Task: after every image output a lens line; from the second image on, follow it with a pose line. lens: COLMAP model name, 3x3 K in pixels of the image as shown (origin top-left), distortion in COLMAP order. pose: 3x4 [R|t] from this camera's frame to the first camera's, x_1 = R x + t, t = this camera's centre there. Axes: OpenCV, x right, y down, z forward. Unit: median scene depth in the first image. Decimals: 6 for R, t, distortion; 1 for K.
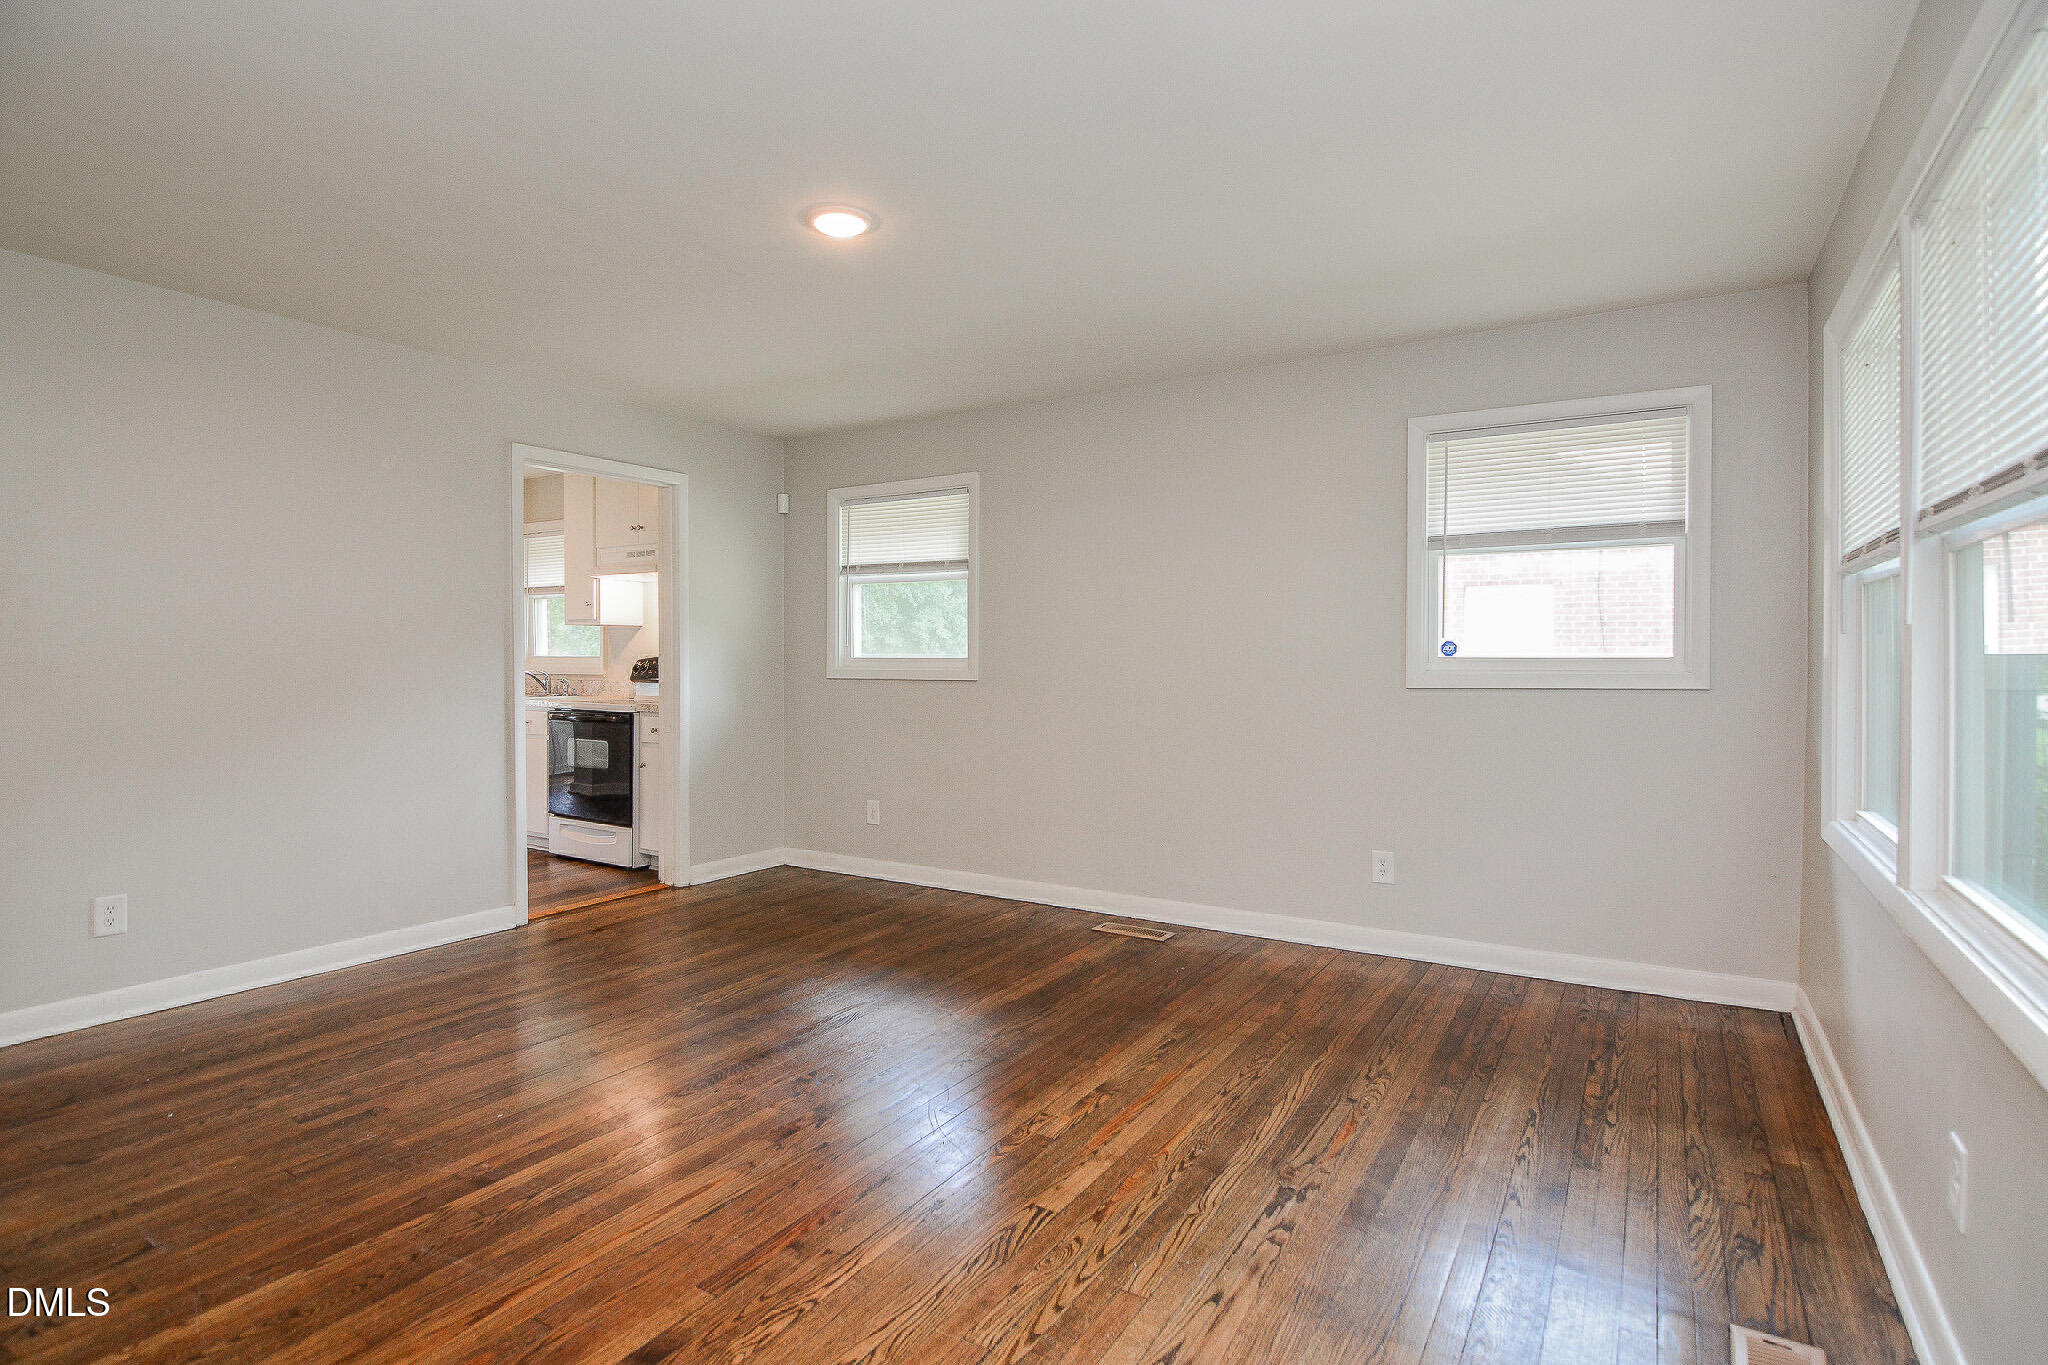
lens RADIAL K [[1013.2, 0, 1016.5], [0, 1013.2, 679.3], [0, 0, 1]] dist [-0.019598, -0.001410]
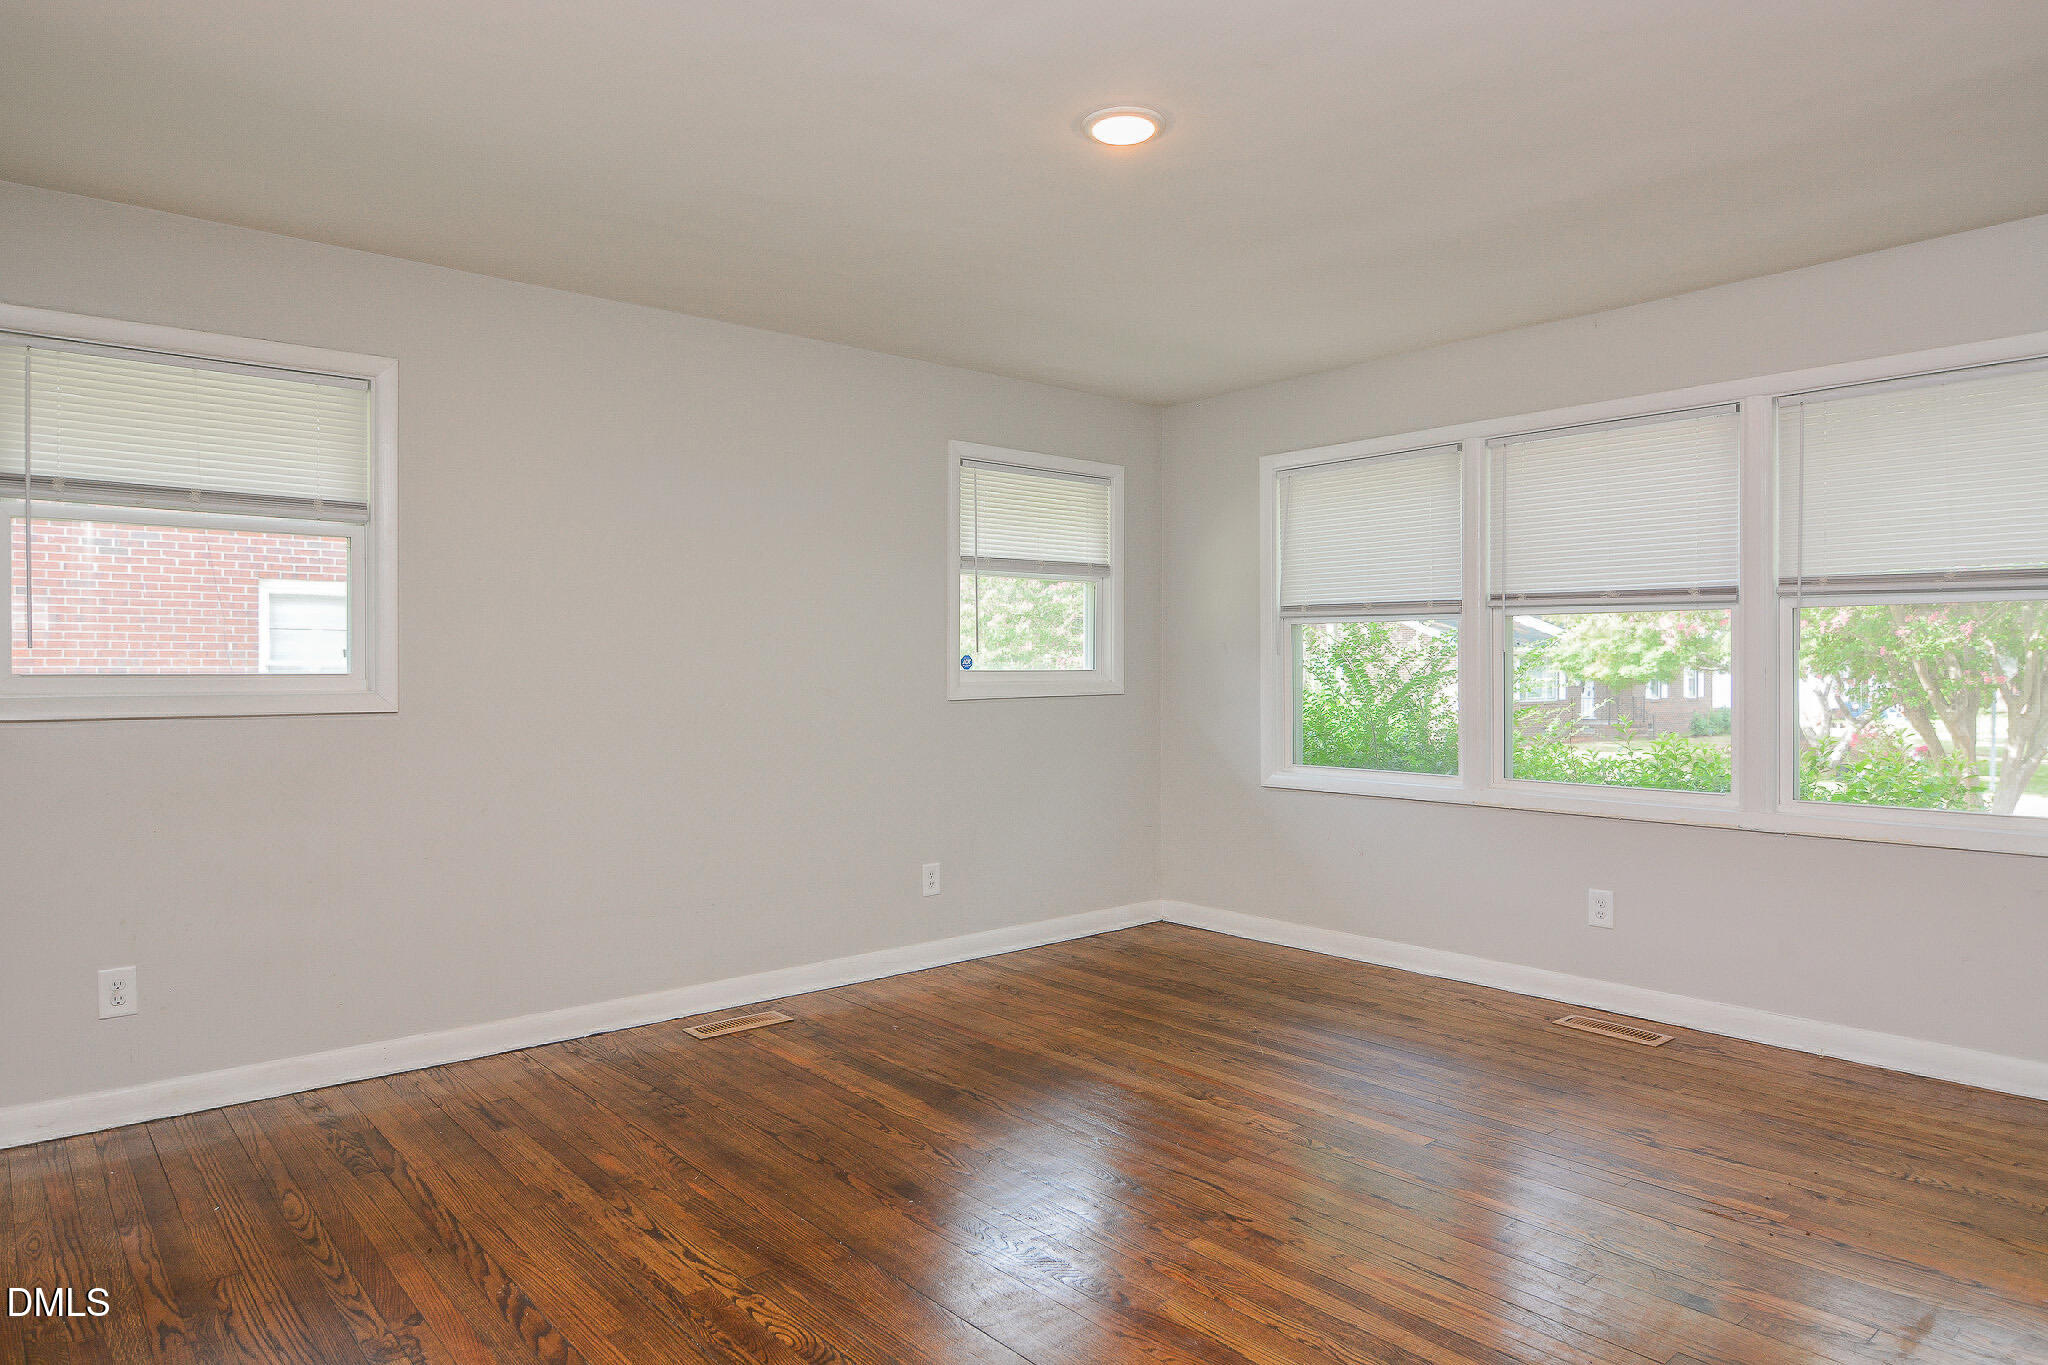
lens RADIAL K [[1267.5, 0, 1024.0], [0, 1267.5, 682.5], [0, 0, 1]] dist [-0.017991, 0.000908]
pose [[0.272283, -0.016668, 0.962073, -0.997778], [0.016601, 0.999783, 0.012623, -0.029205], [-0.962074, 0.012535, 0.272501, 0.683320]]
